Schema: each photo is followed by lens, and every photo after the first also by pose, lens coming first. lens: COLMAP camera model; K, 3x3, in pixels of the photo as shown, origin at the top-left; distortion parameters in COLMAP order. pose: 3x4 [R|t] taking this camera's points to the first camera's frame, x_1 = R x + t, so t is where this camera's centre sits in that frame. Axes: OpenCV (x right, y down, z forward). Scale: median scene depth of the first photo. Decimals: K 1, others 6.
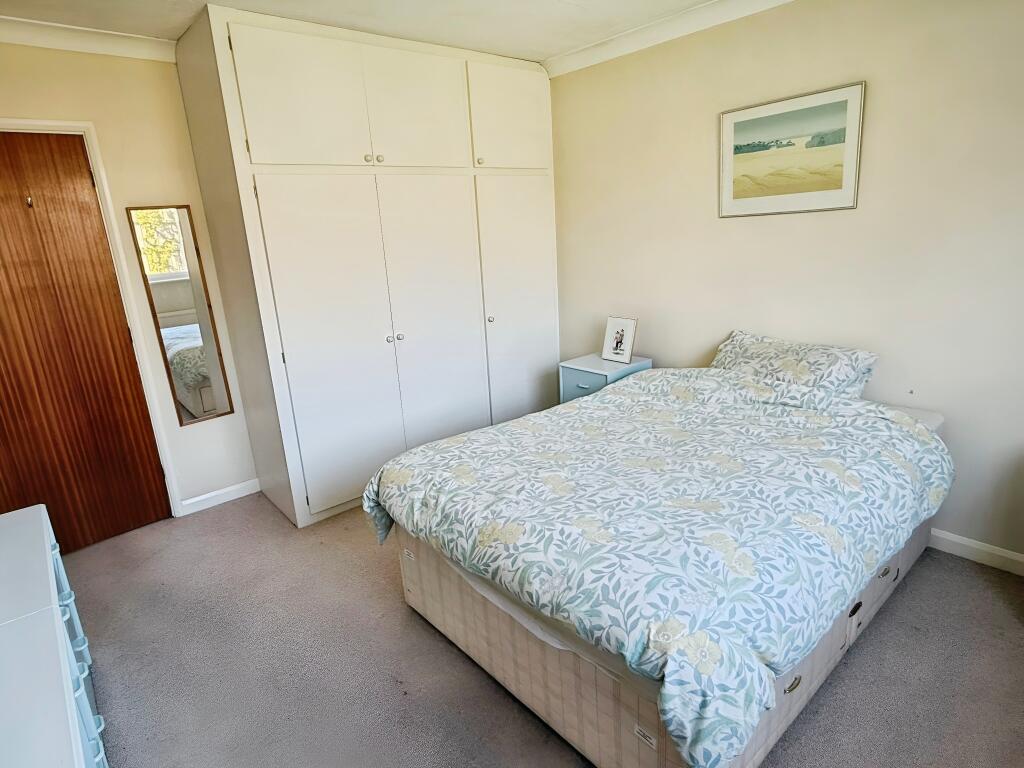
lens RADIAL K [[571.5, 0, 510.2], [0, 571.5, 383.6], [0, 0, 1]] dist [0.001284, -0.000831]
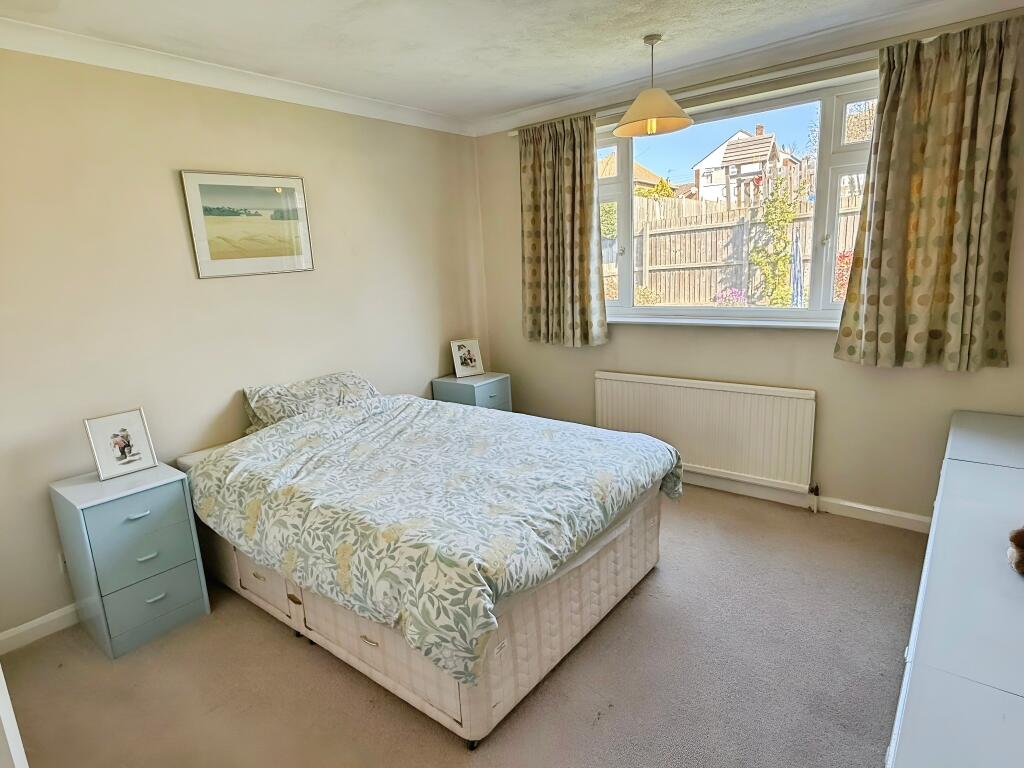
lens RADIAL K [[571.5, 0, 510.2], [0, 571.5, 383.6], [0, 0, 1]] dist [0.001284, -0.000831]
pose [[-0.174301, -0.145946, 0.973817, -0.780279], [0.324862, 0.925062, 0.196786, -0.174202], [-0.929561, 0.350656, -0.113827, 0.808405]]
